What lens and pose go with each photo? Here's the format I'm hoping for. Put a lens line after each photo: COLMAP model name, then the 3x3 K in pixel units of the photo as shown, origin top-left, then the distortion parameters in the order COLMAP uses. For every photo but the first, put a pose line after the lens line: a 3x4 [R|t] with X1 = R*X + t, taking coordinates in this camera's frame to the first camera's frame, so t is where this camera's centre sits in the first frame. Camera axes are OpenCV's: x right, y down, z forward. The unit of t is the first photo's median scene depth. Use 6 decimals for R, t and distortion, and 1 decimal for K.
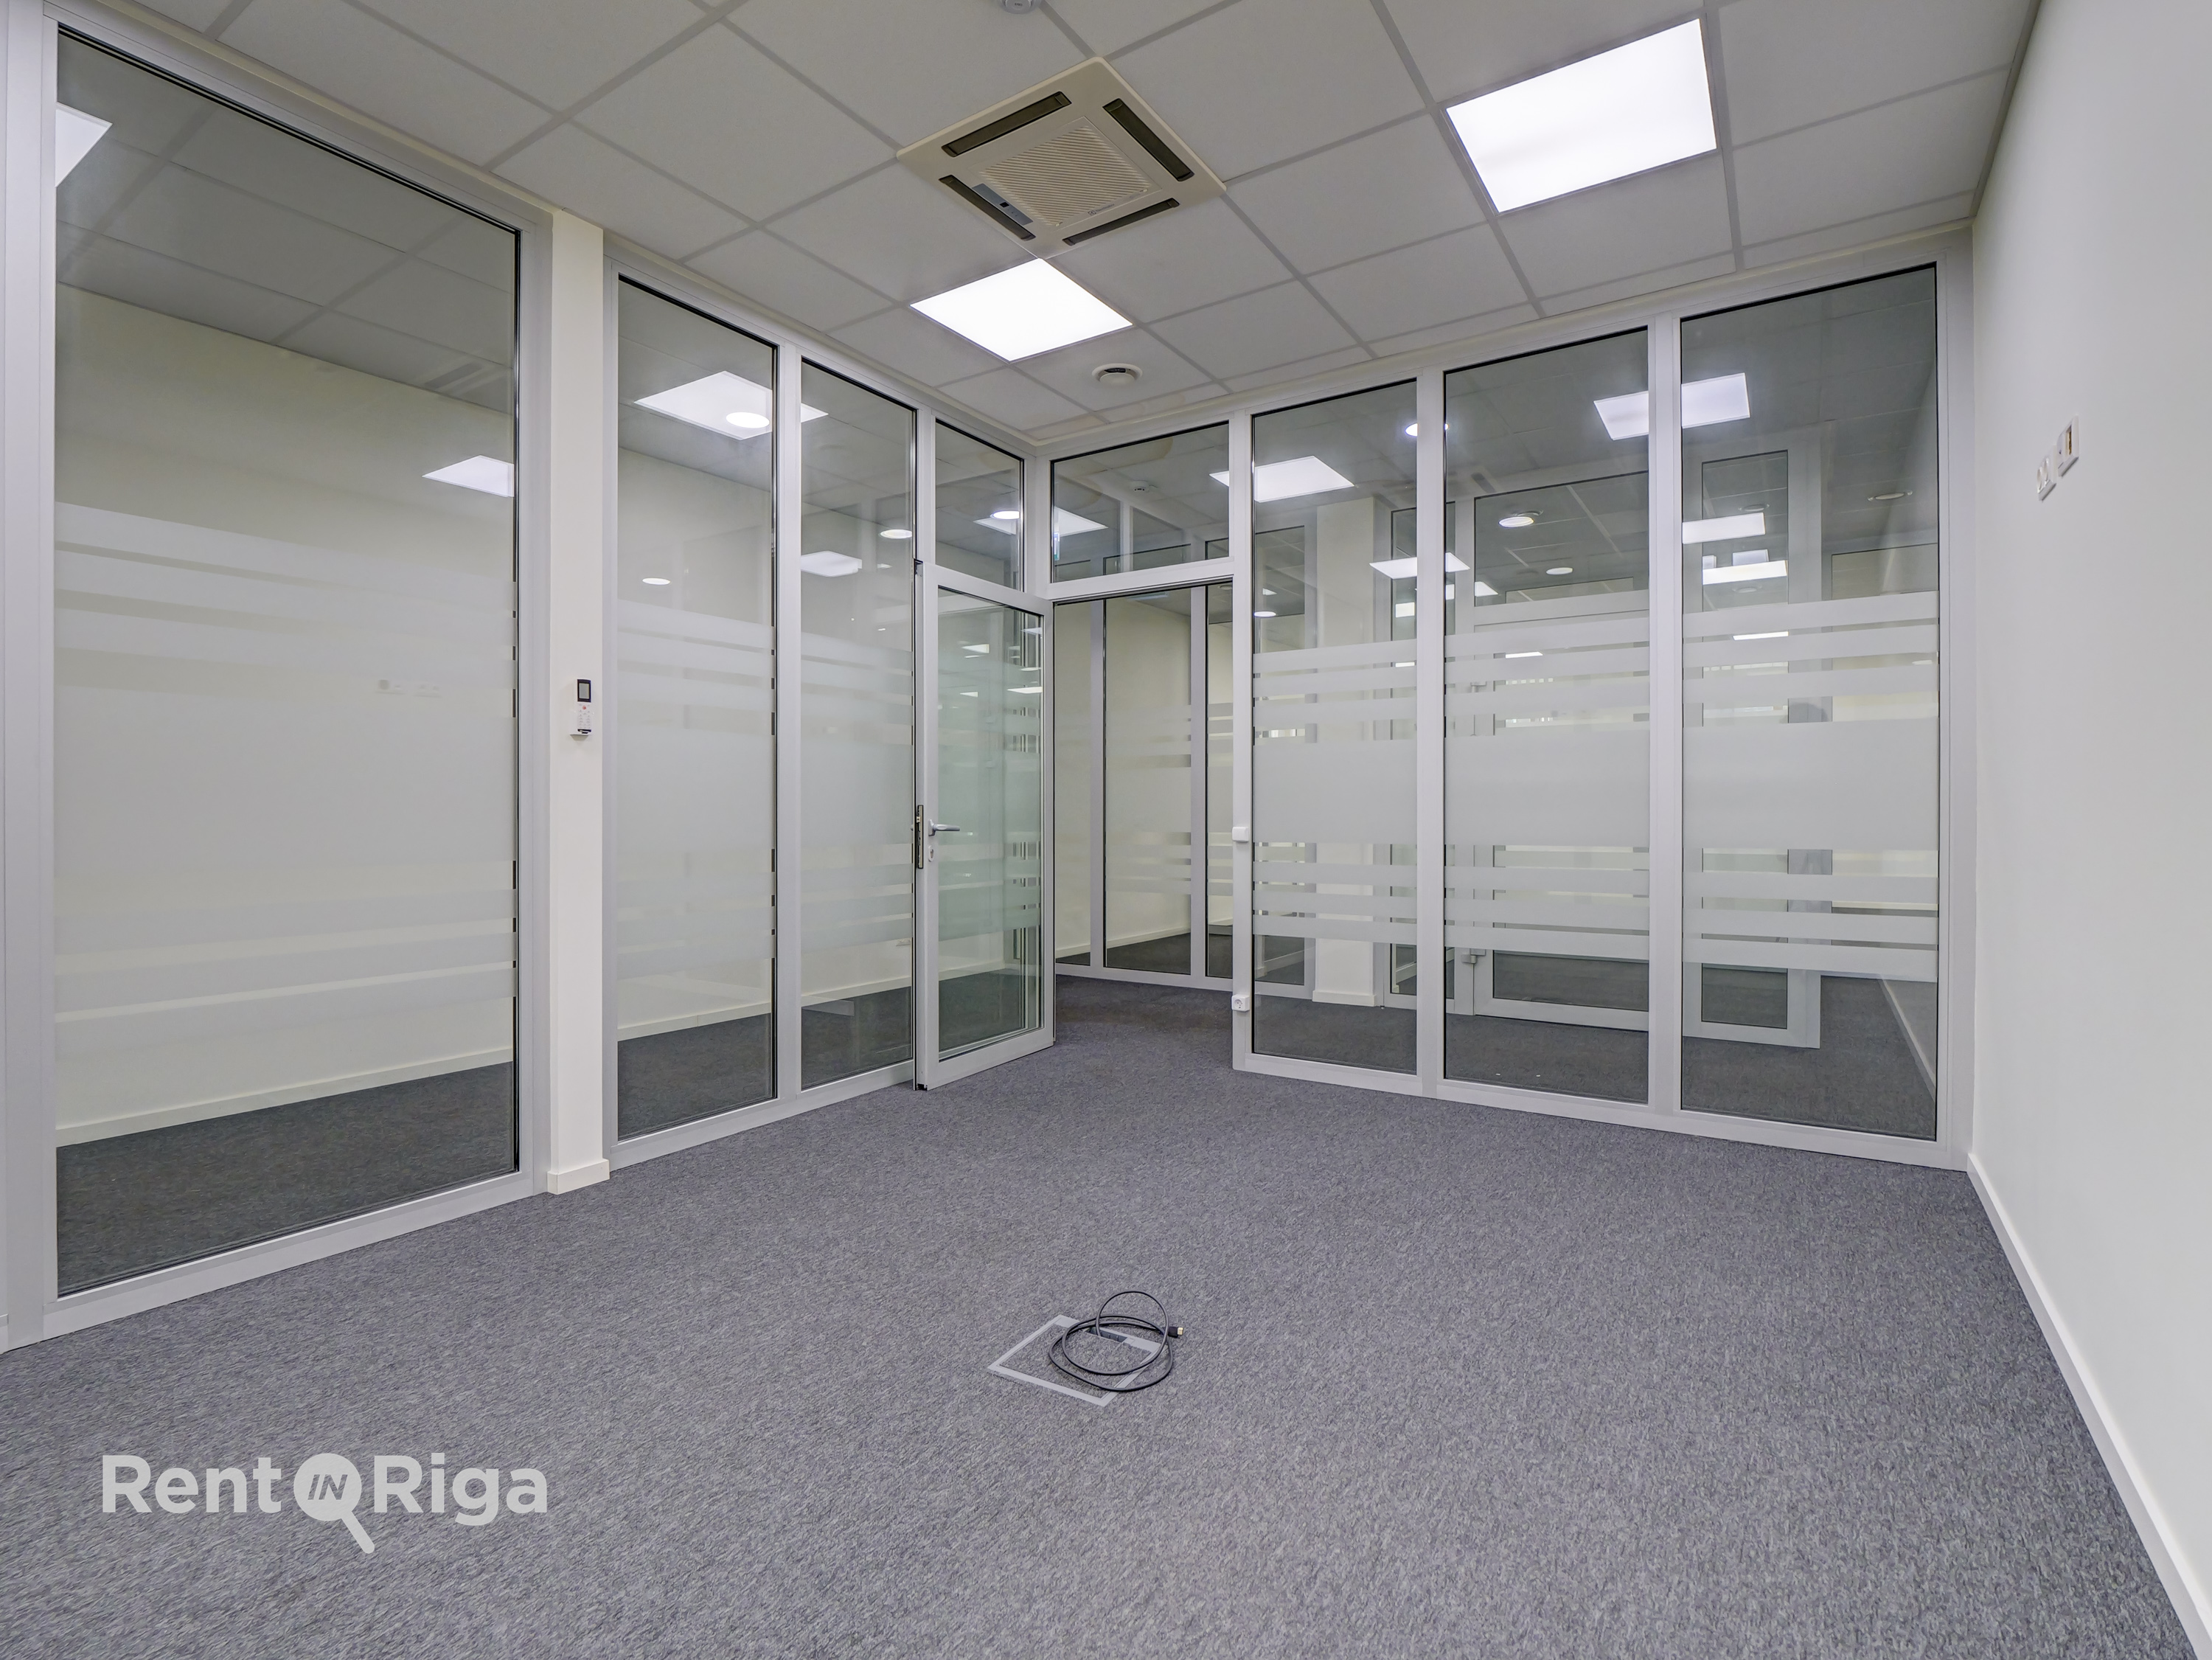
lens RADIAL K [[1069.4, 0, 1105.6], [0, 1069.4, 815.9], [0, 0, 1]] dist [-0.011164, -0.001424]
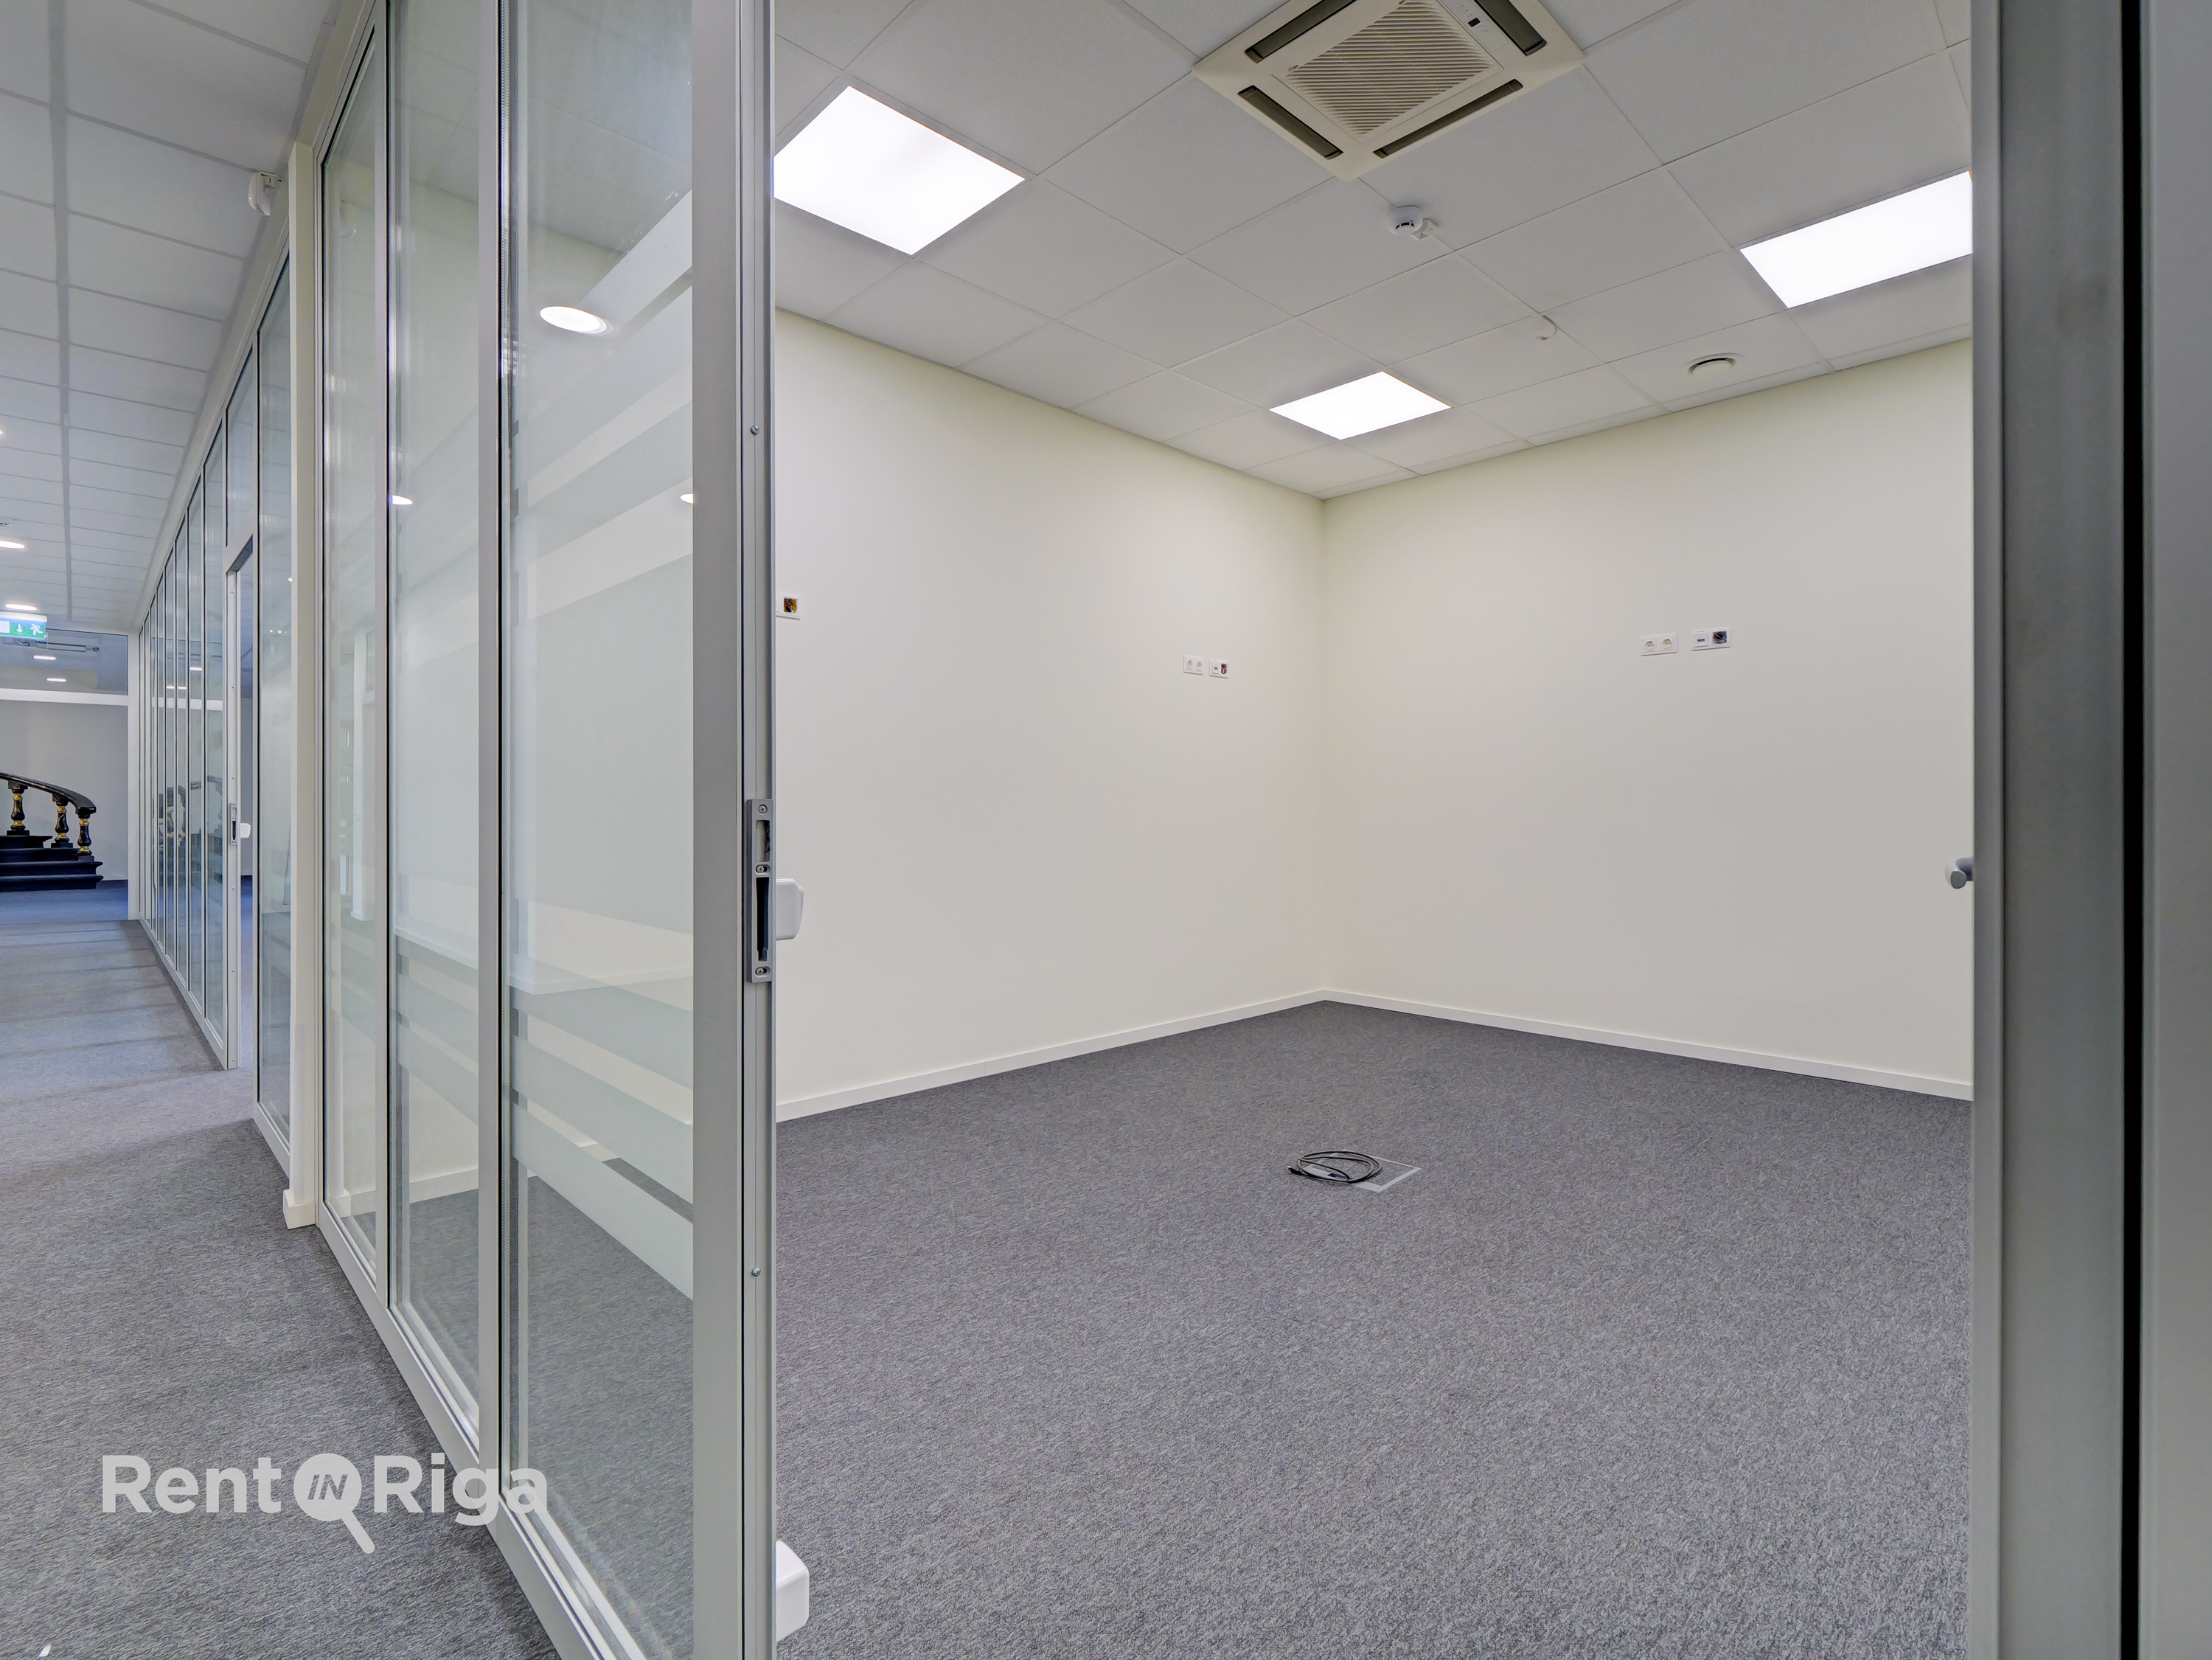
lens RADIAL K [[1069.4, 0, 1099.3], [0, 1069.4, 820.2], [0, 0, 1]] dist [-0.011164, -0.001424]
pose [[-0.974978, 0.000578, 0.222299, 0.000200], [0.004311, 0.999858, 0.016308, -0.008788], [-0.222258, 0.016858, -0.974842, 2.164181]]
